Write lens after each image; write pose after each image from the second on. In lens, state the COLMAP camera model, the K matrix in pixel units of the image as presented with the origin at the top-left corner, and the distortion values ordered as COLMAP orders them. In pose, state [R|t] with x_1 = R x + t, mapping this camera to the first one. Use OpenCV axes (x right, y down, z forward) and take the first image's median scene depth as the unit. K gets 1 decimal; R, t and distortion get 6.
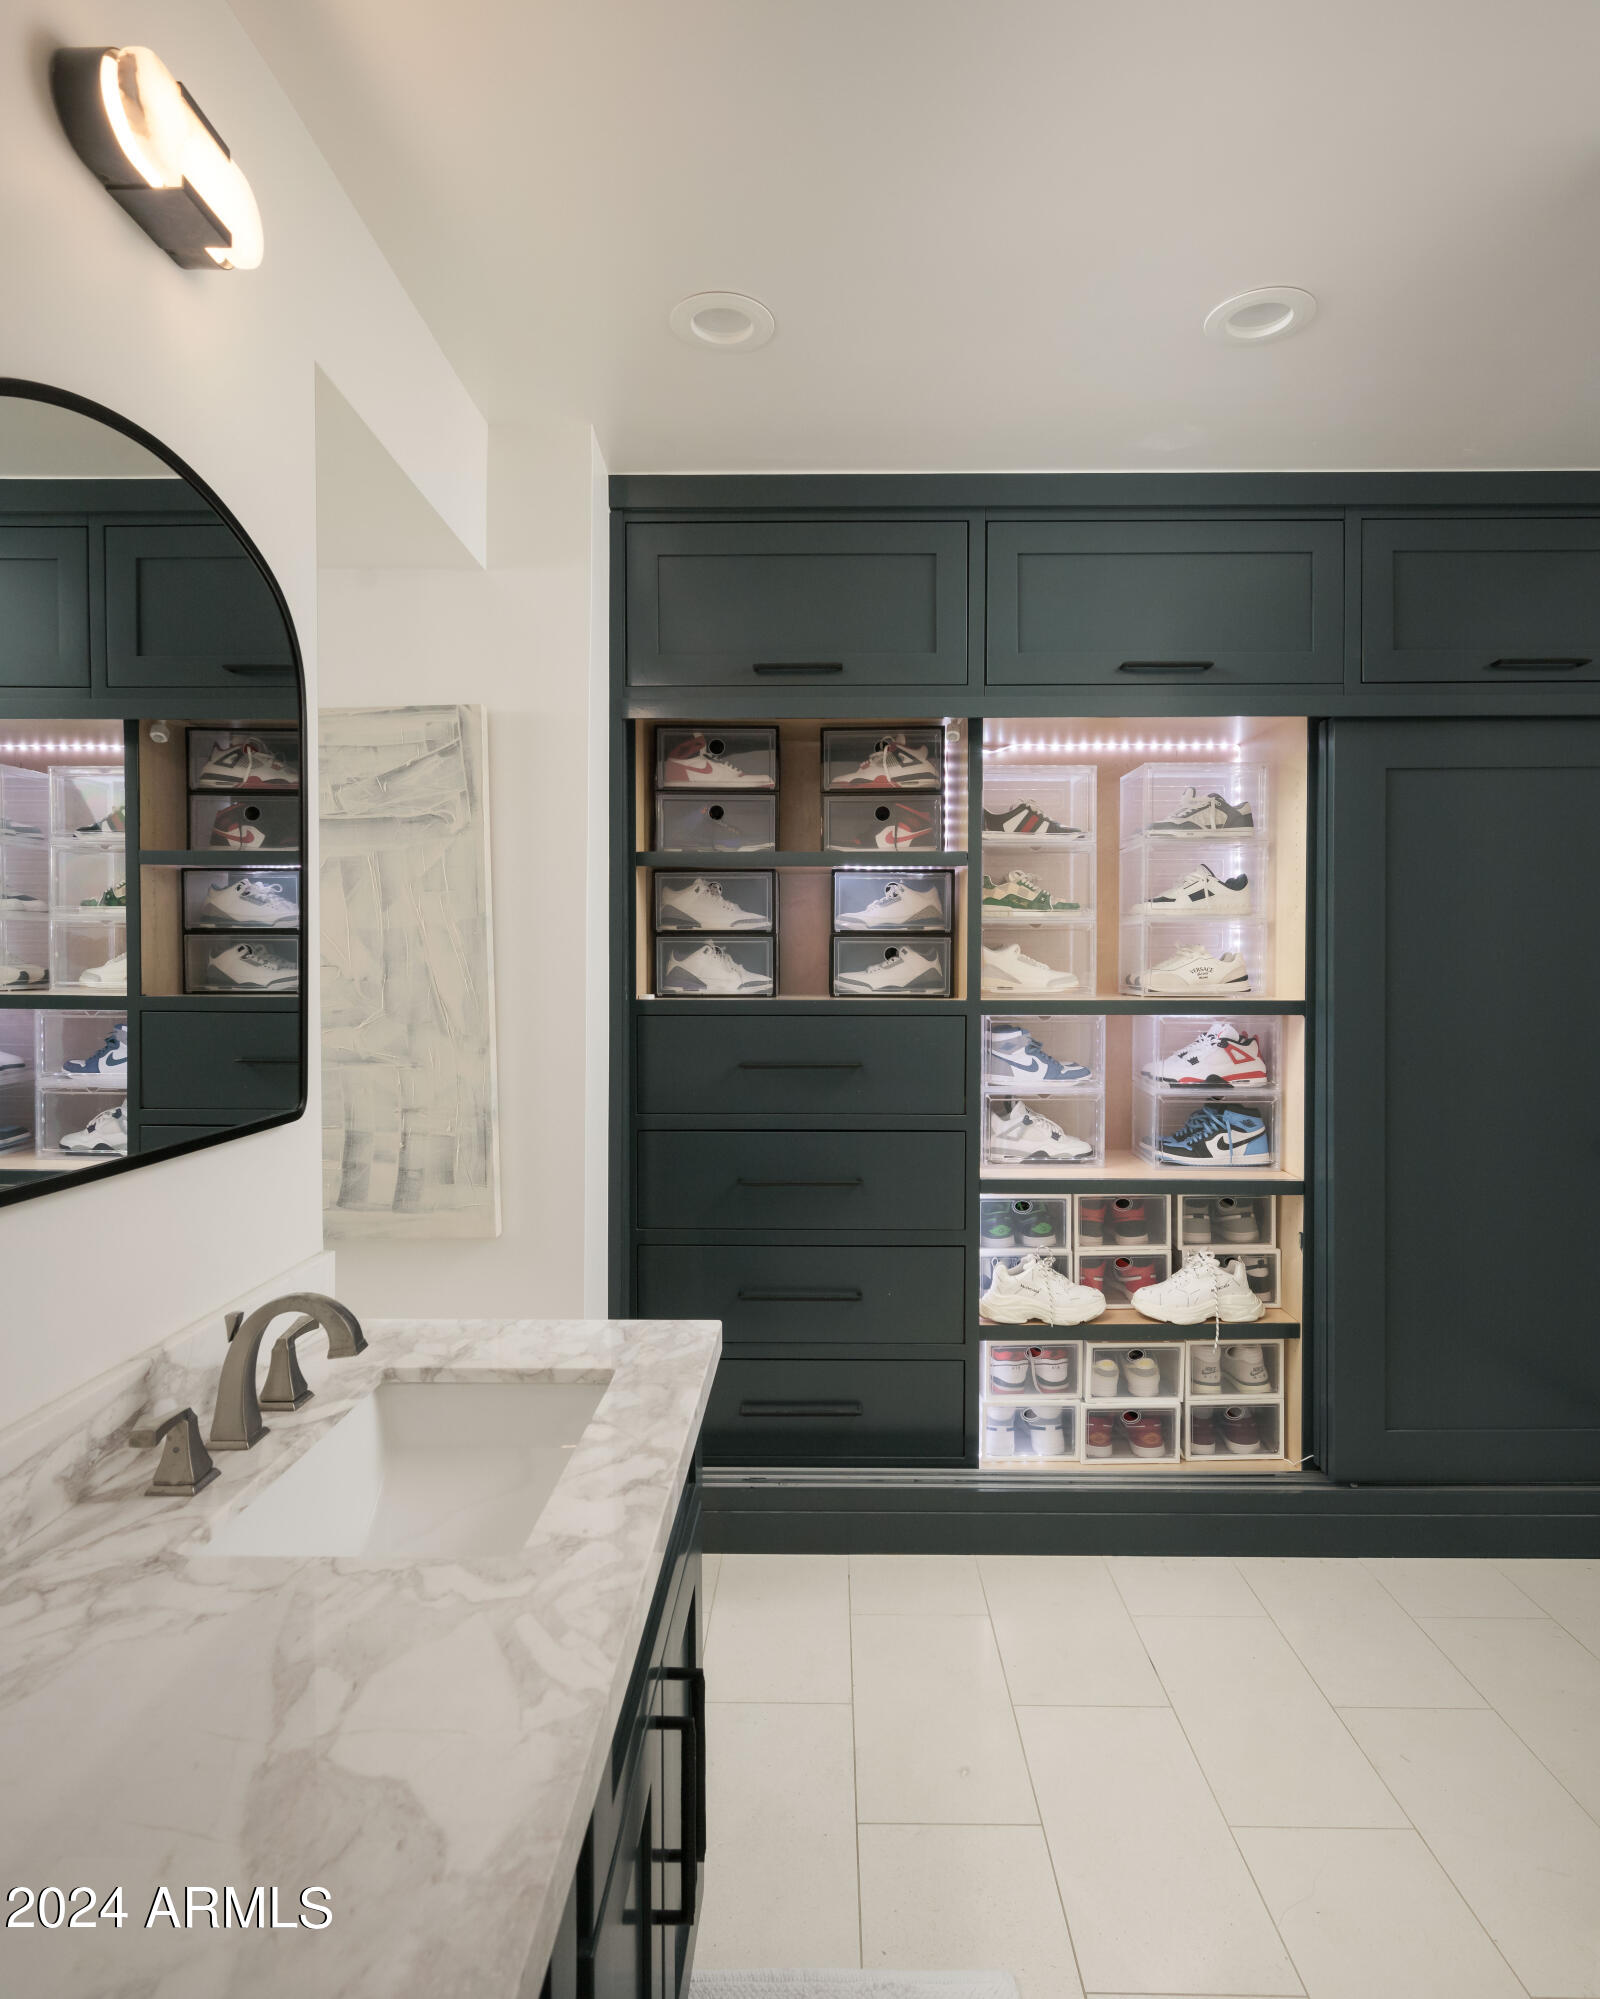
lens RADIAL K [[1129.2, 0, 805.1], [0, 1129.2, 986.4], [0, 0, 1]] dist [0.001062, 0.000073]
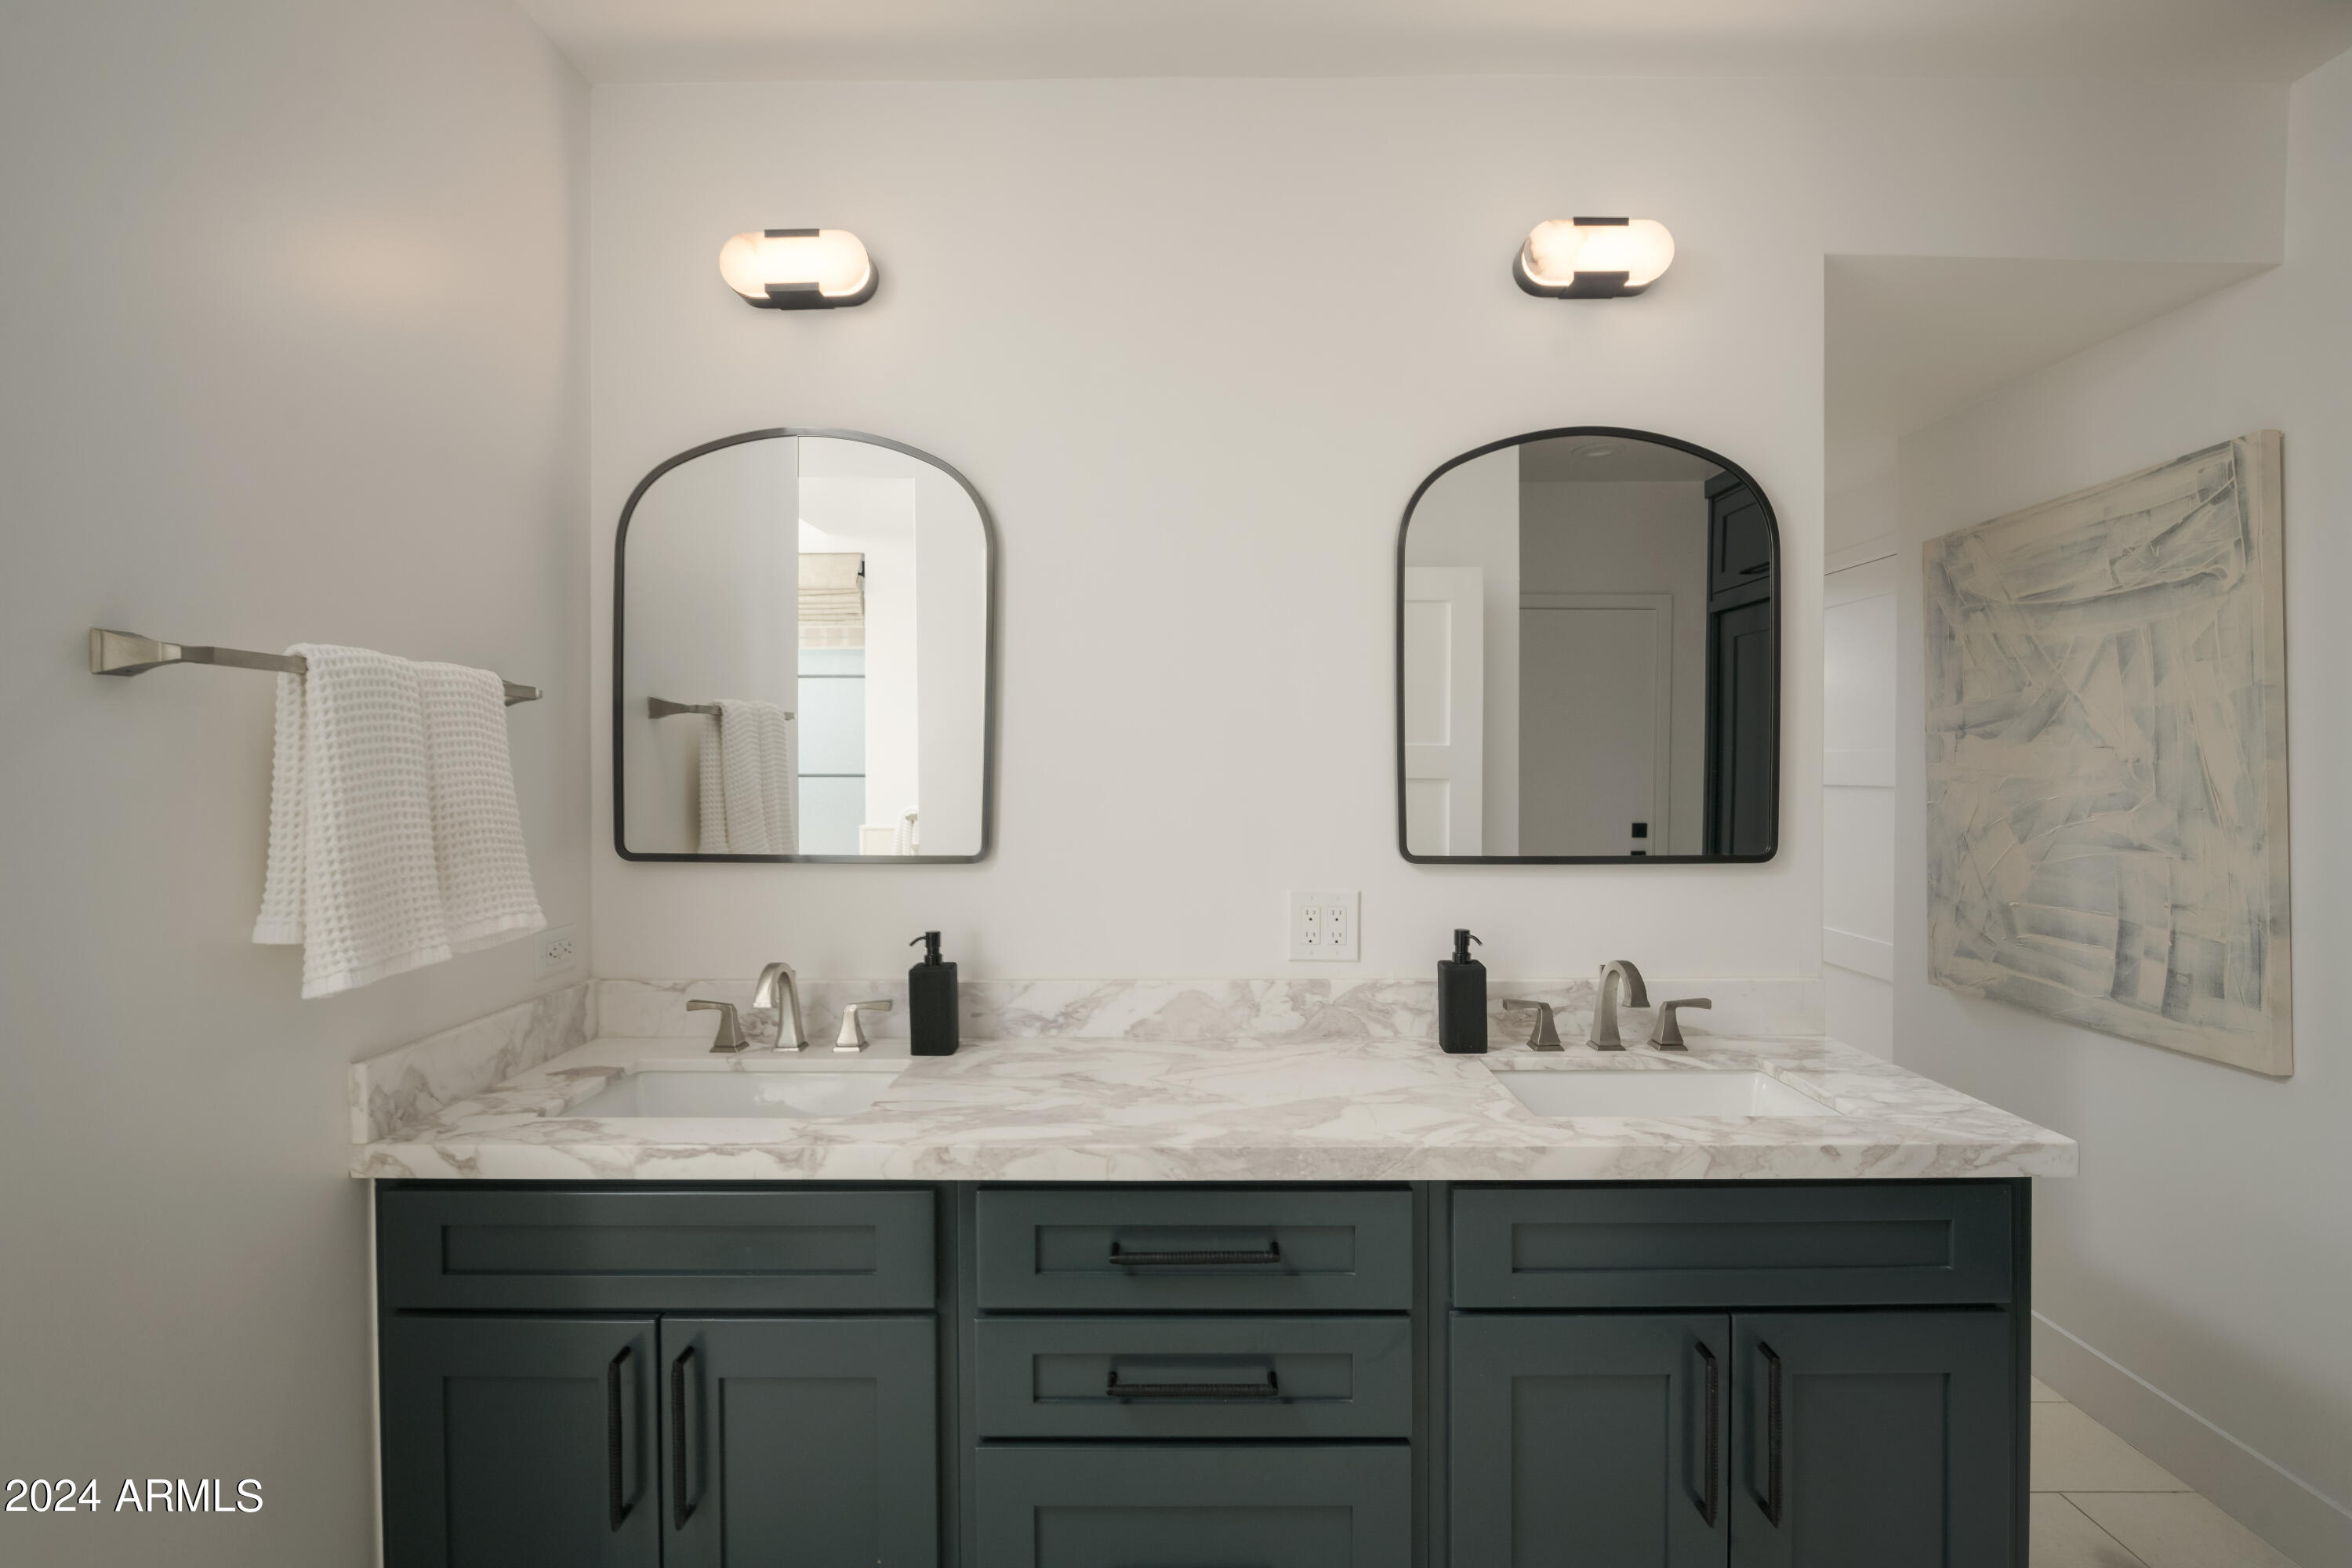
lens RADIAL K [[1105.5, 0, 1178.5], [0, 1105.5, 777.6], [0, 0, 1]] dist [0.000038, 0.000082]
pose [[0.022433, 0.013739, -0.999654, 0.512599], [-0.016202, 0.999779, 0.013377, 0.008312], [0.999617, 0.015896, 0.022651, 0.185555]]
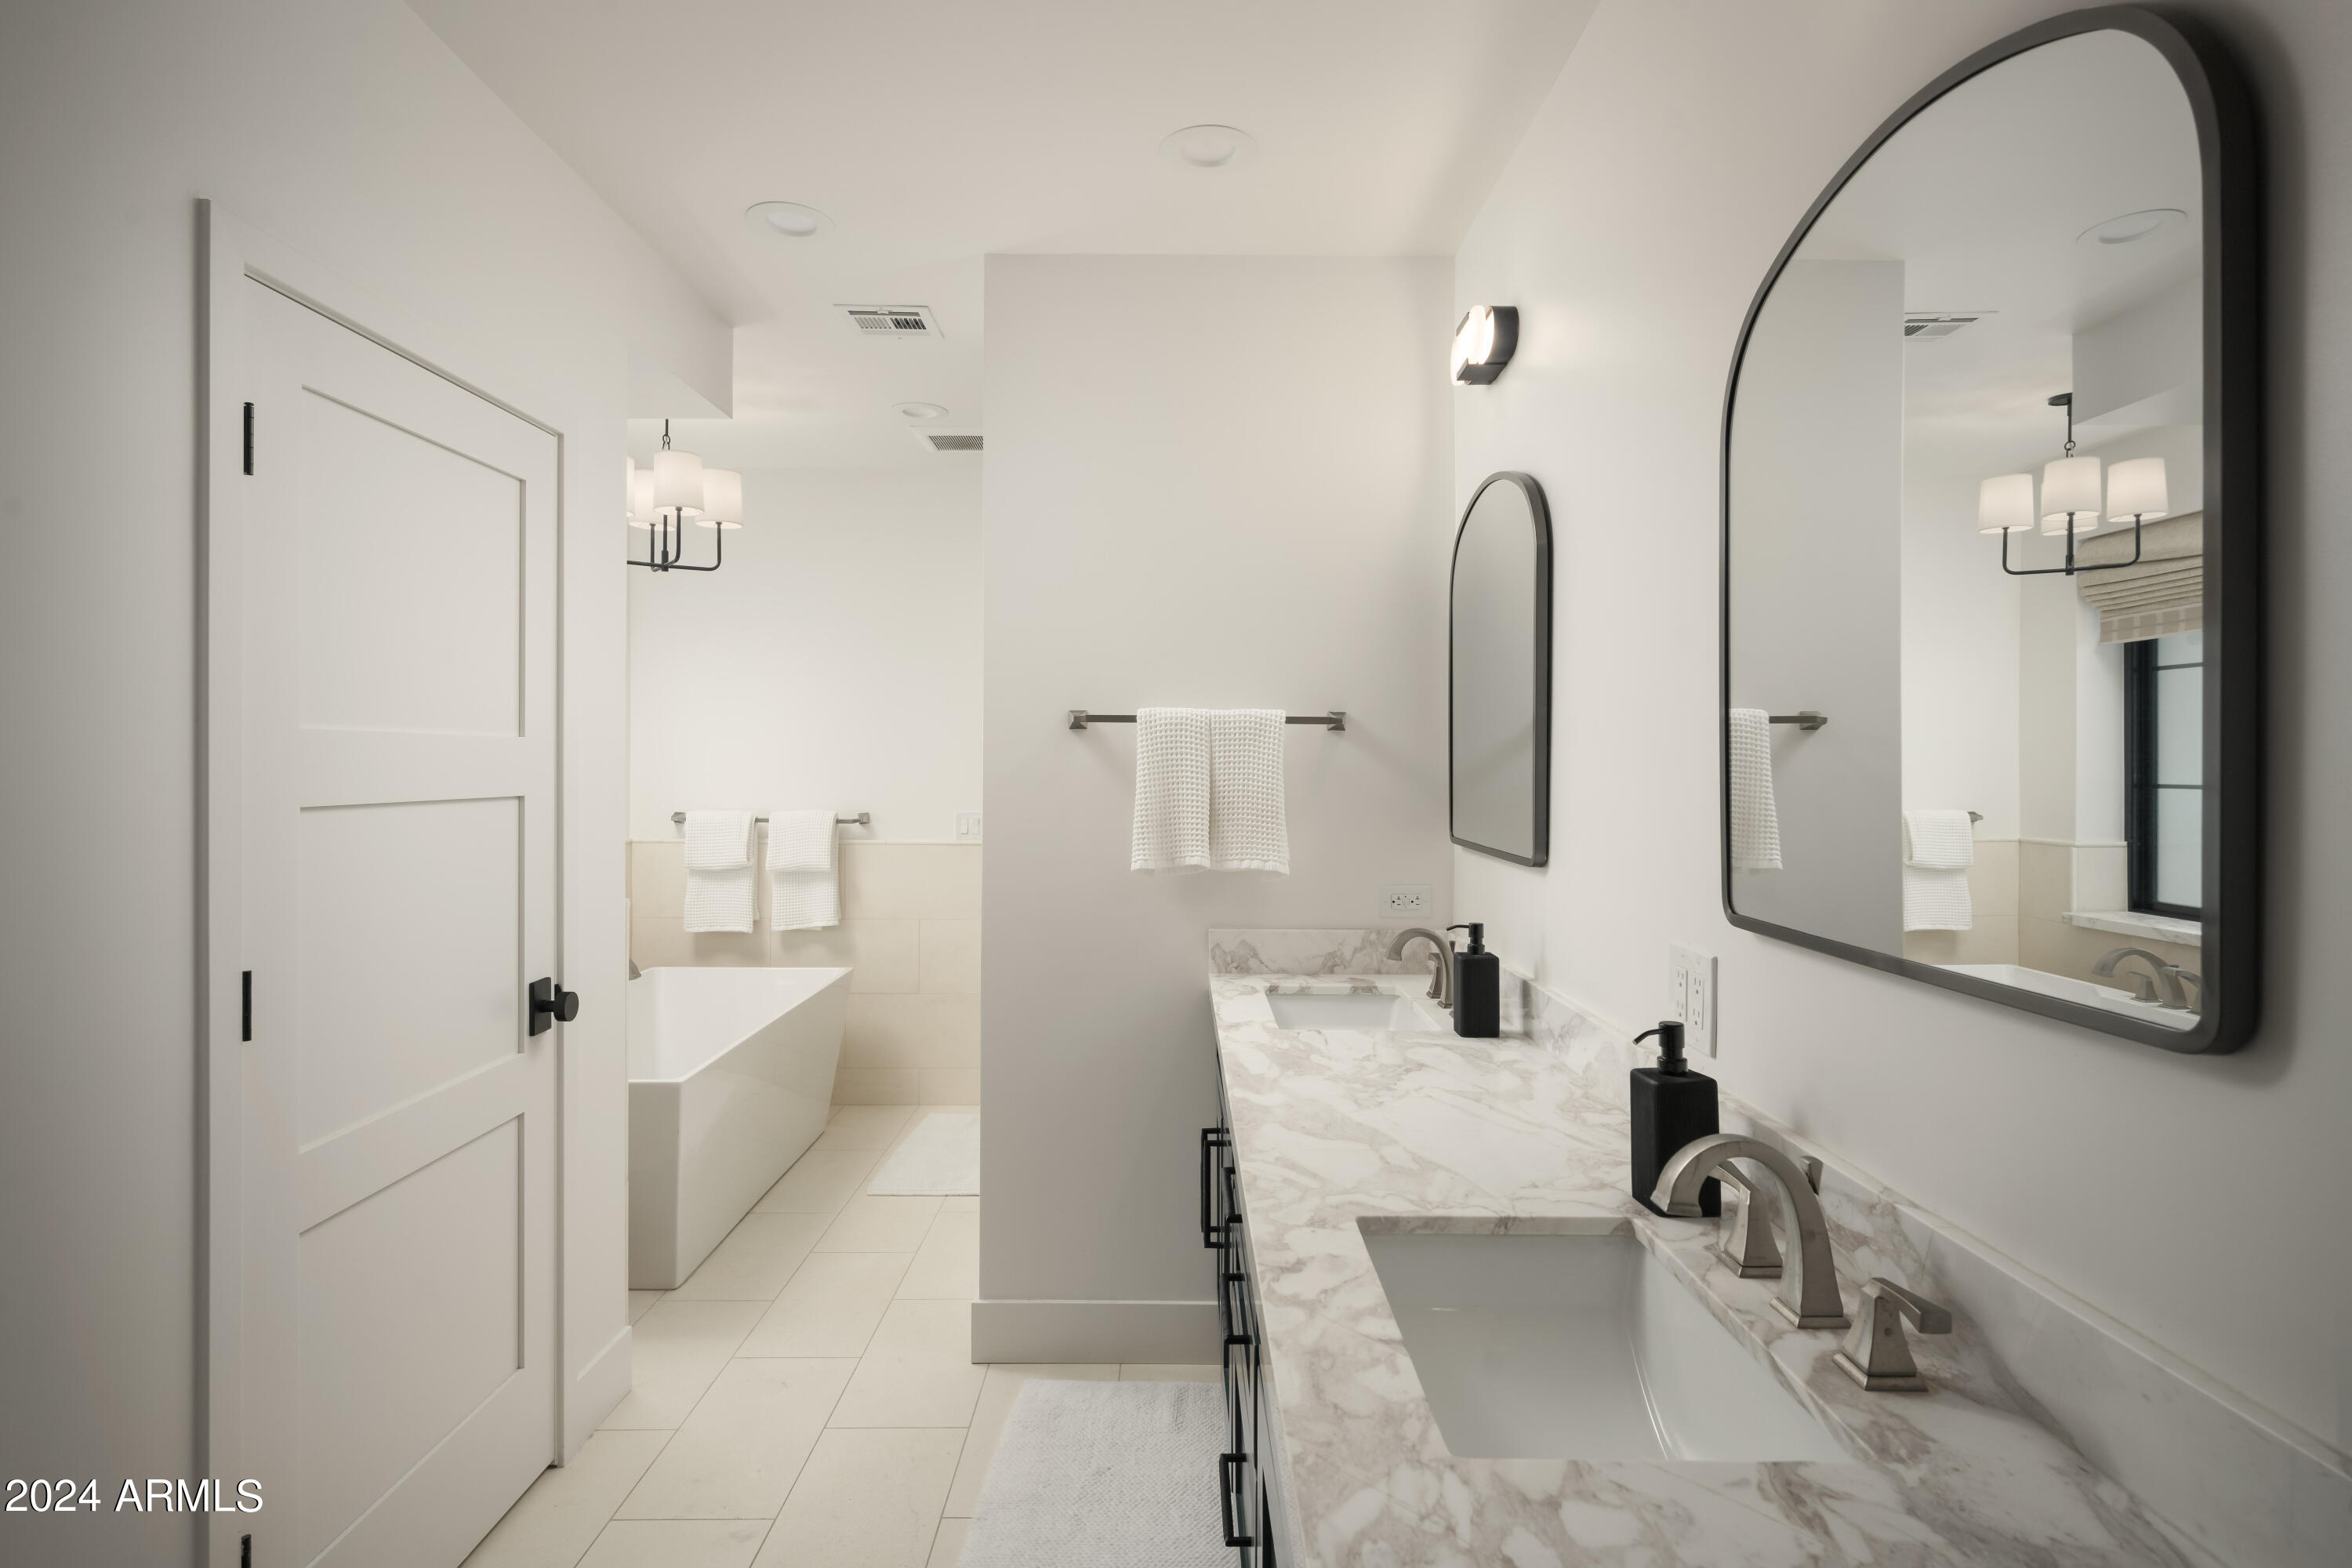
lens RADIAL K [[1194.0, 0, 1179.4], [0, 1194.0, 771.2], [0, 0, 1]] dist [-0.019108, -0.000055]
pose [[-0.999659, -0.003180, -0.025933, -0.010368], [-0.003722, 0.999775, 0.020877, -0.005364], [0.025861, 0.020966, -0.999446, 0.930374]]
